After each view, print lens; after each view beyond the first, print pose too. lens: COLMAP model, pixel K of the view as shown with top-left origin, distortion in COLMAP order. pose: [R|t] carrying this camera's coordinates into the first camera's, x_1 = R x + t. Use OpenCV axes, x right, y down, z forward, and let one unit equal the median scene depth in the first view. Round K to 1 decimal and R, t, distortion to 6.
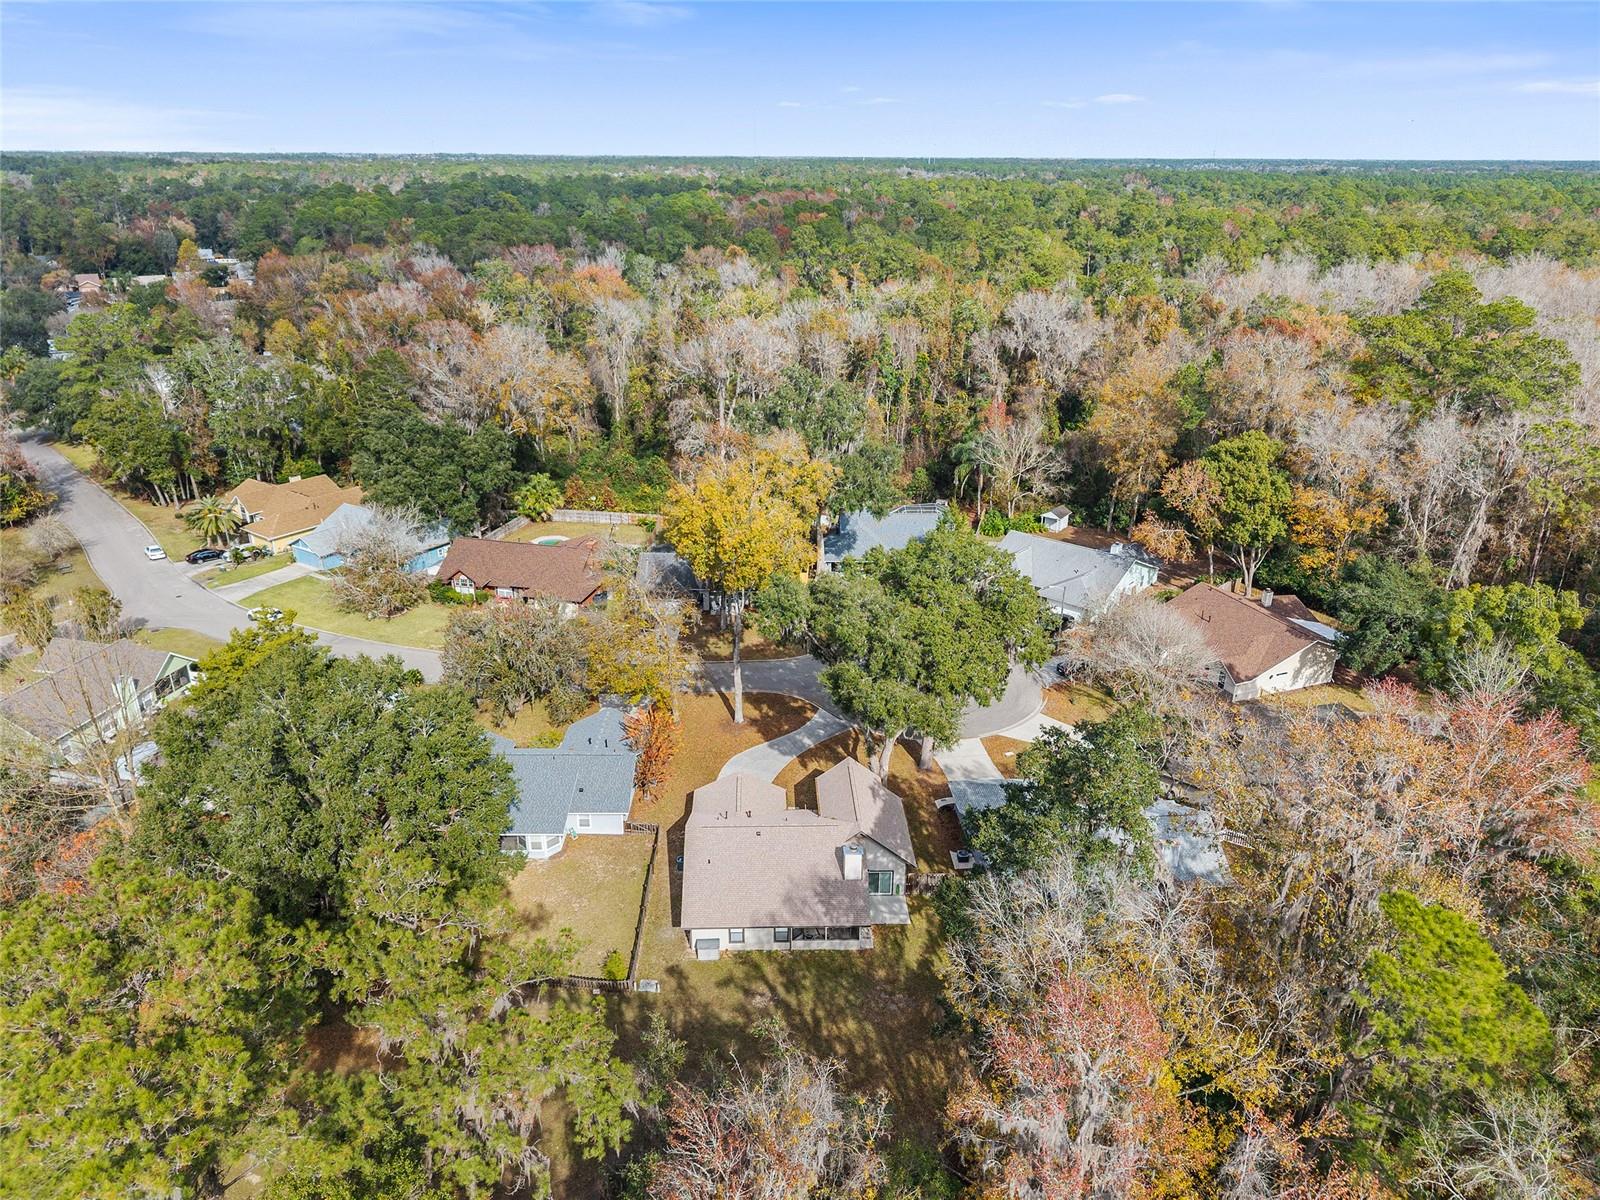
lens RADIAL K [[1067.5, 0, 788.0], [0, 1067.5, 601.1], [0, 0, 1]] dist [0.038774, -0.047136]
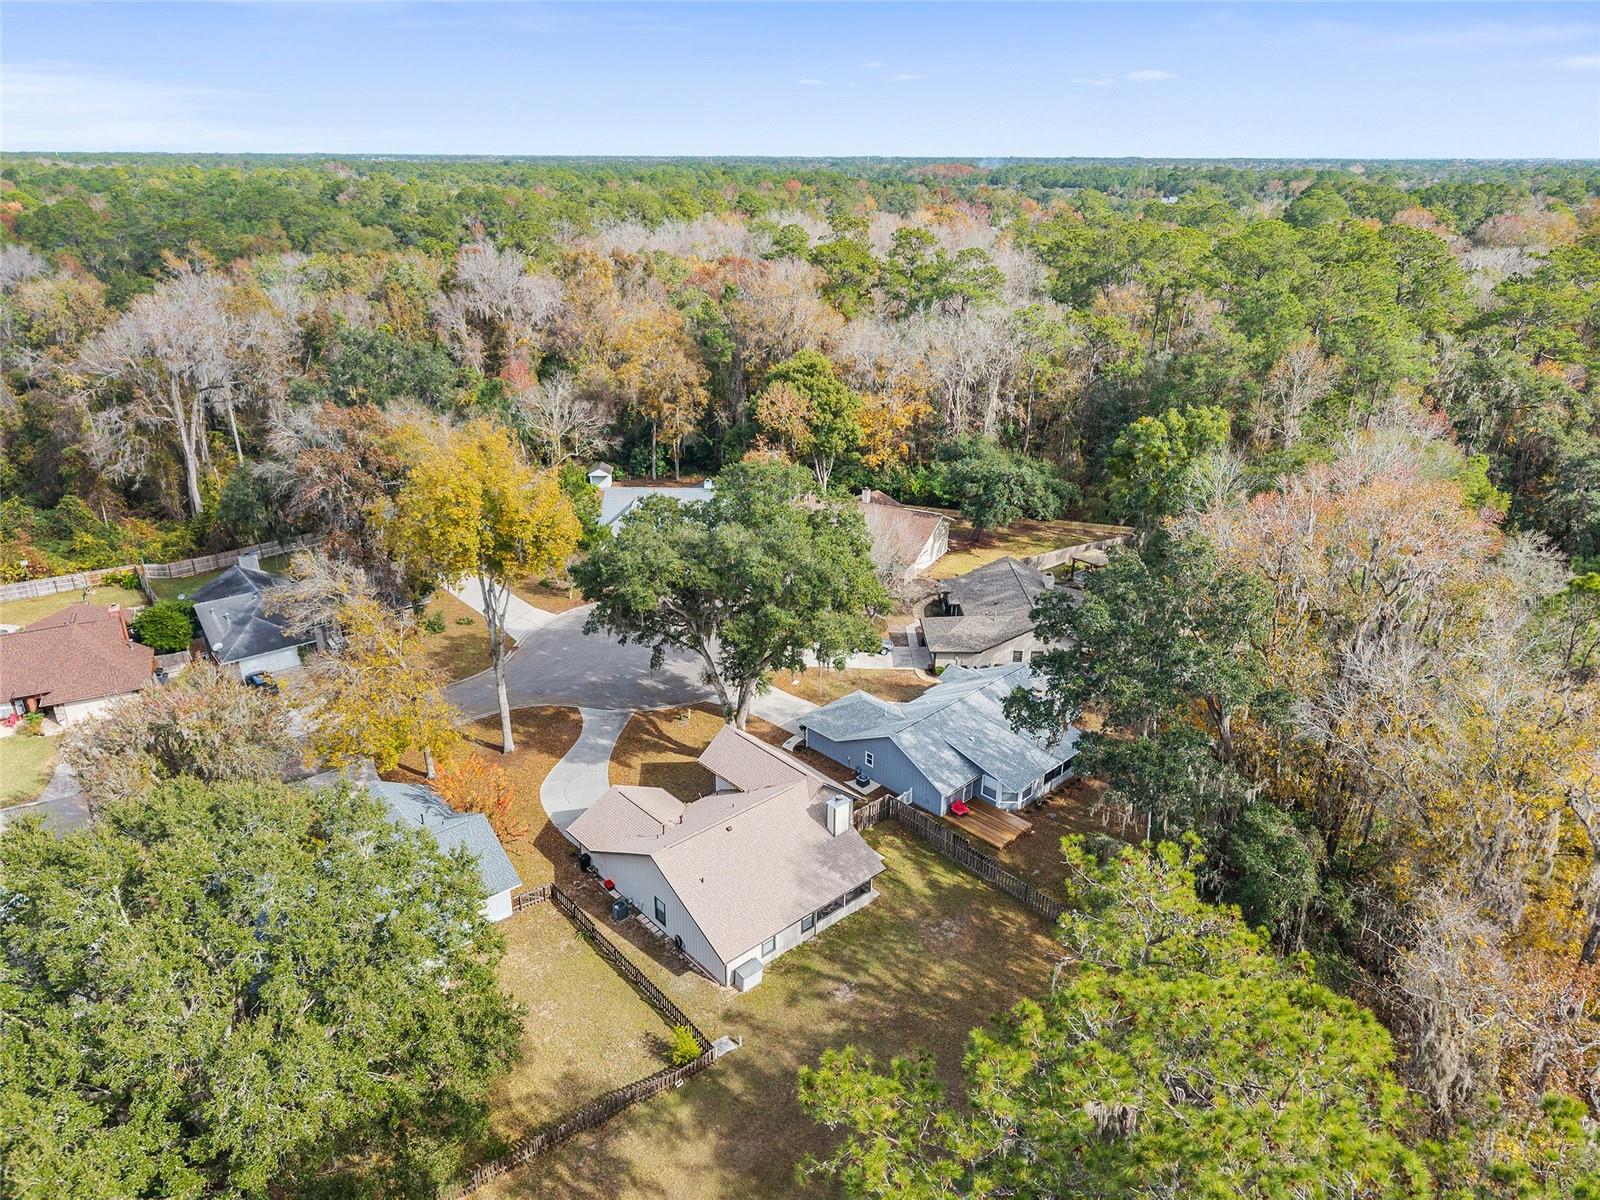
lens RADIAL K [[1067.5, 0, 801.0], [0, 1067.5, 605.6], [0, 0, 1]] dist [0.038774, -0.047136]
pose [[0.767053, -0.250761, 0.590550, -0.227535], [0.245639, 0.965104, 0.090749, -0.008551], [-0.592699, 0.075453, 0.801882, 0.141476]]
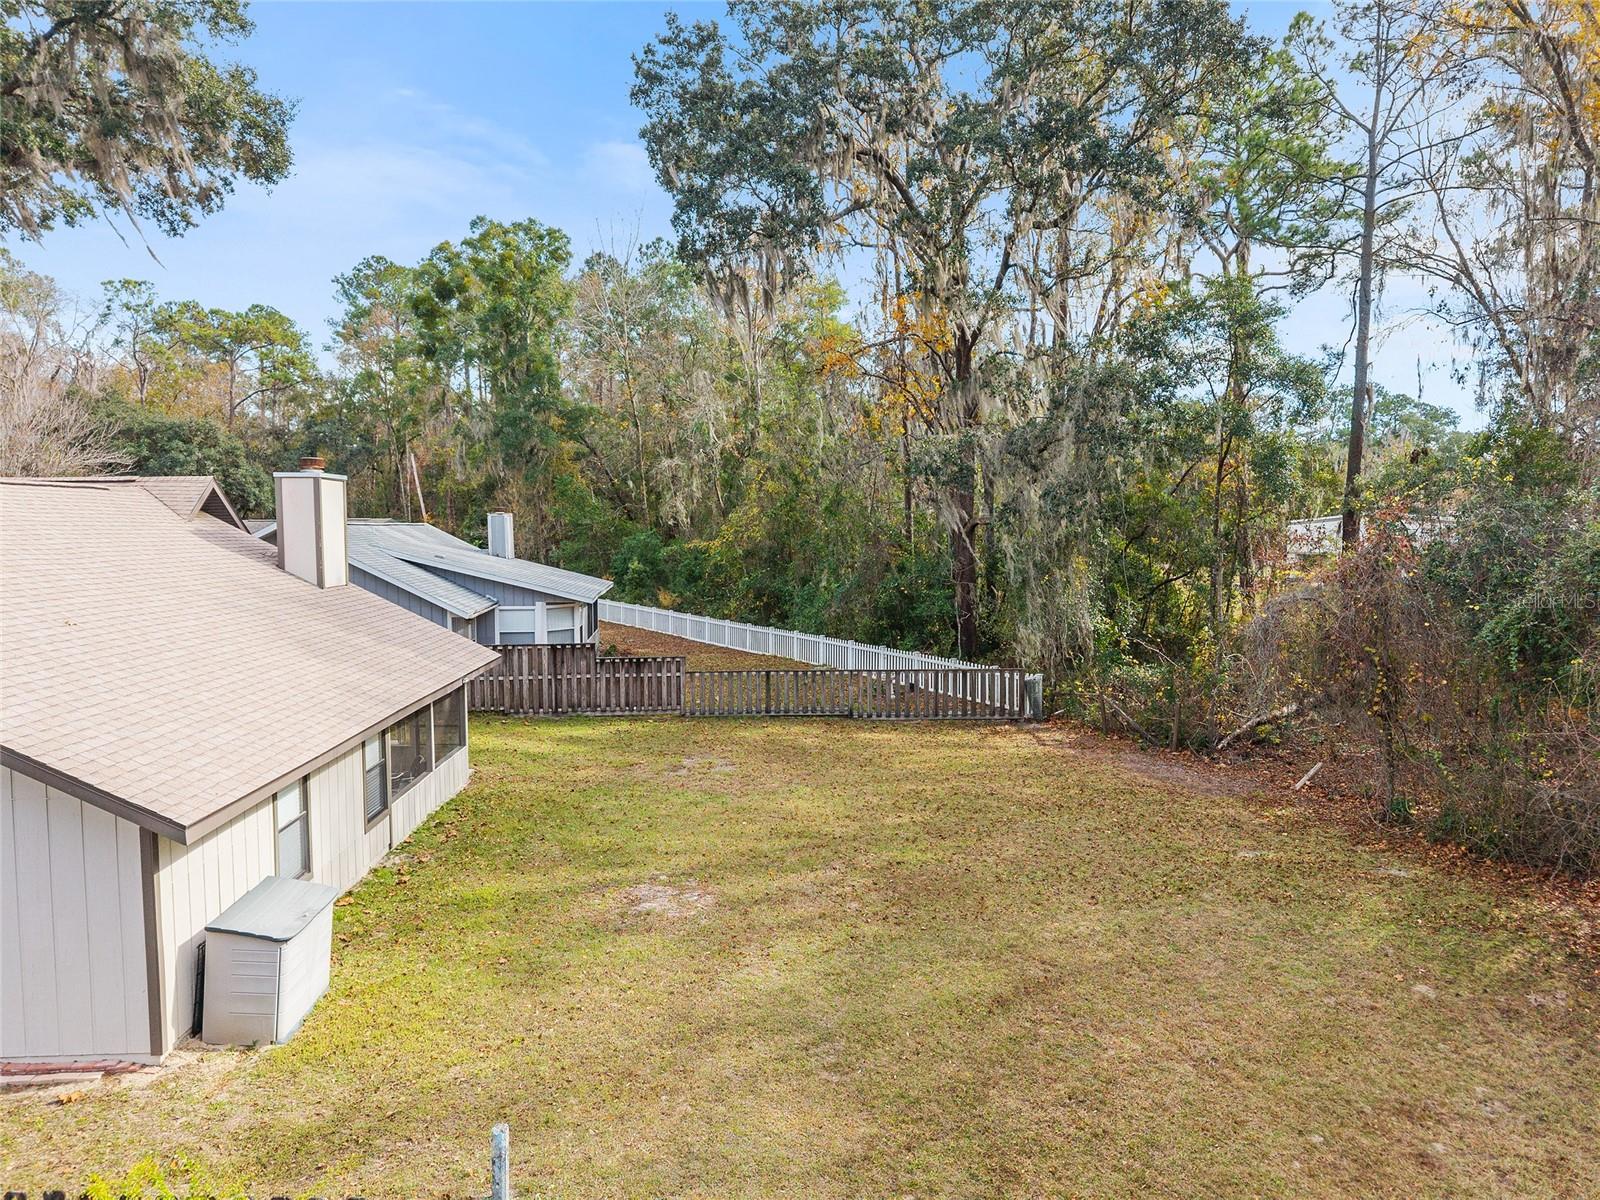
lens RADIAL K [[1067.5, 0, 792.7], [0, 1067.5, 600.4], [0, 0, 1]] dist [0.038774, -0.047136]
pose [[-0.013915, -0.083764, 0.996389, -0.111675], [0.388732, 0.917643, 0.082572, 0.144654], [-0.921246, 0.388477, 0.019793, 0.446284]]
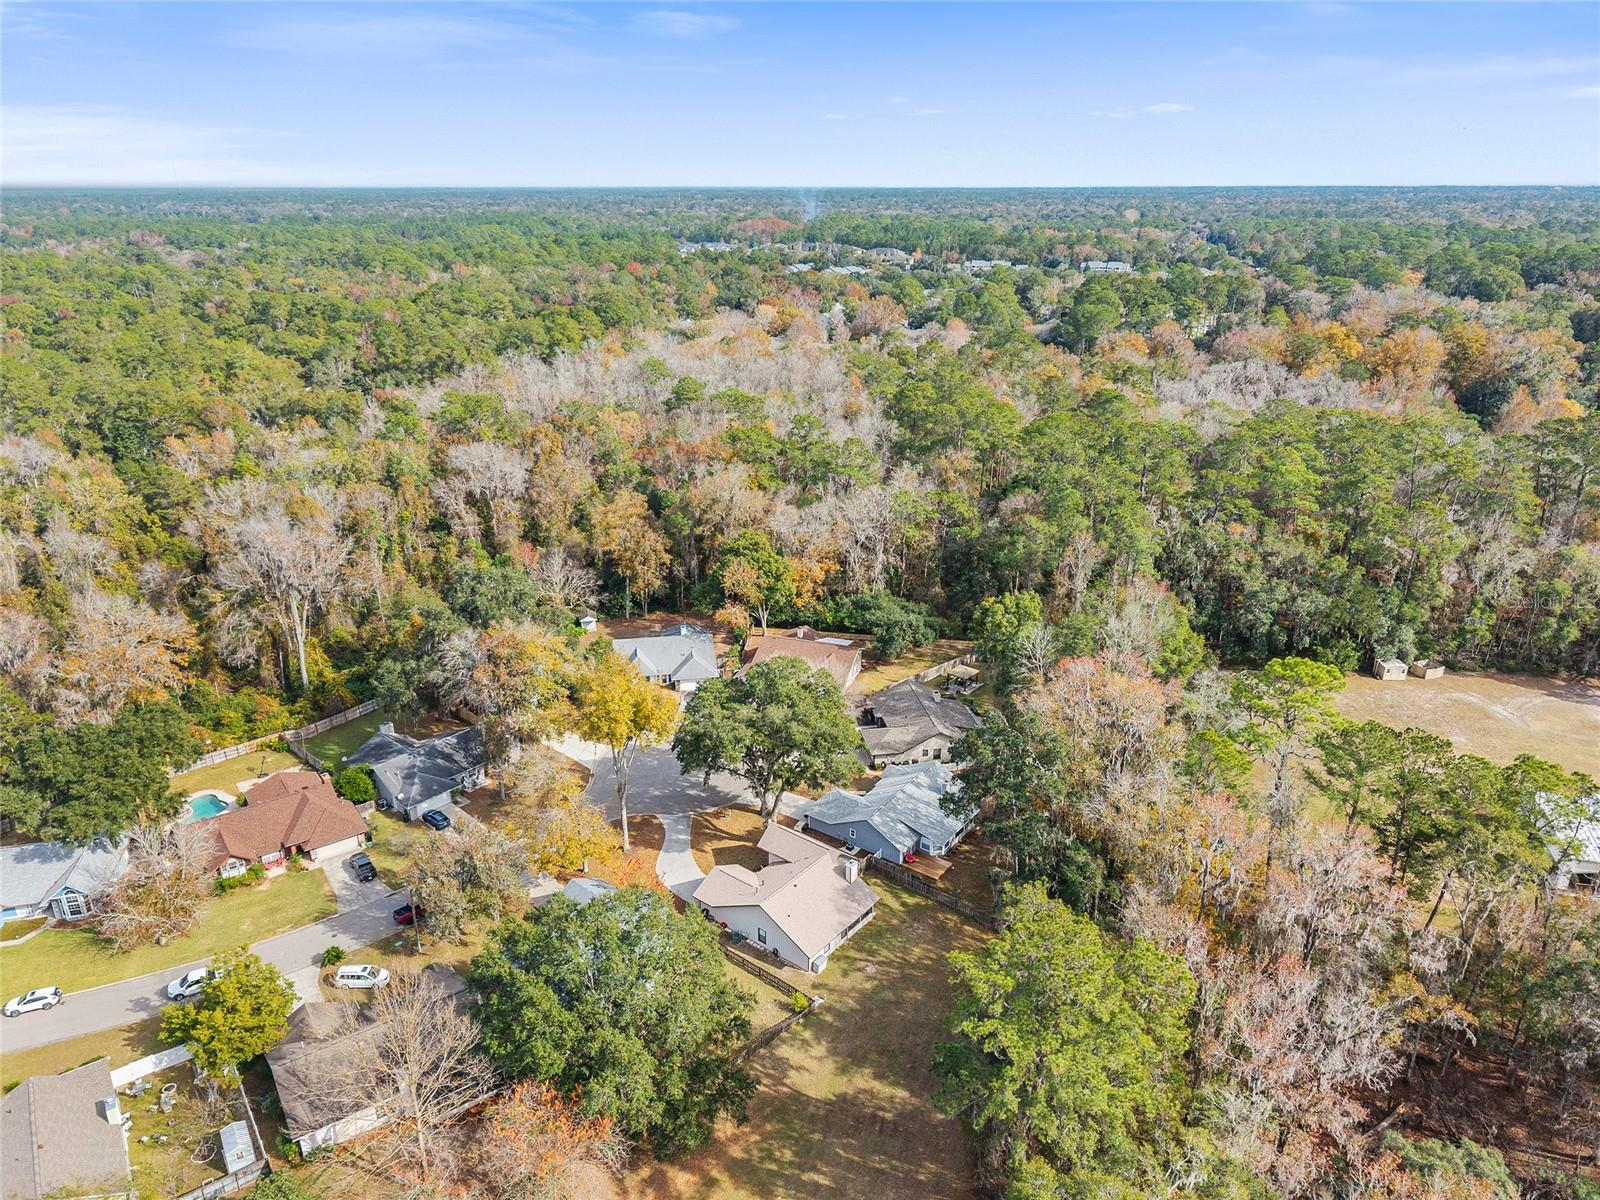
lens RADIAL K [[1067.5, 0, 799.1], [0, 1067.5, 598.5], [0, 0, 1]] dist [0.038774, -0.047136]
pose [[0.652351, -0.278700, 0.704815, -0.510261], [0.297583, 0.949444, 0.100000, -0.167001], [-0.697053, 0.144506, 0.702307, -0.069286]]
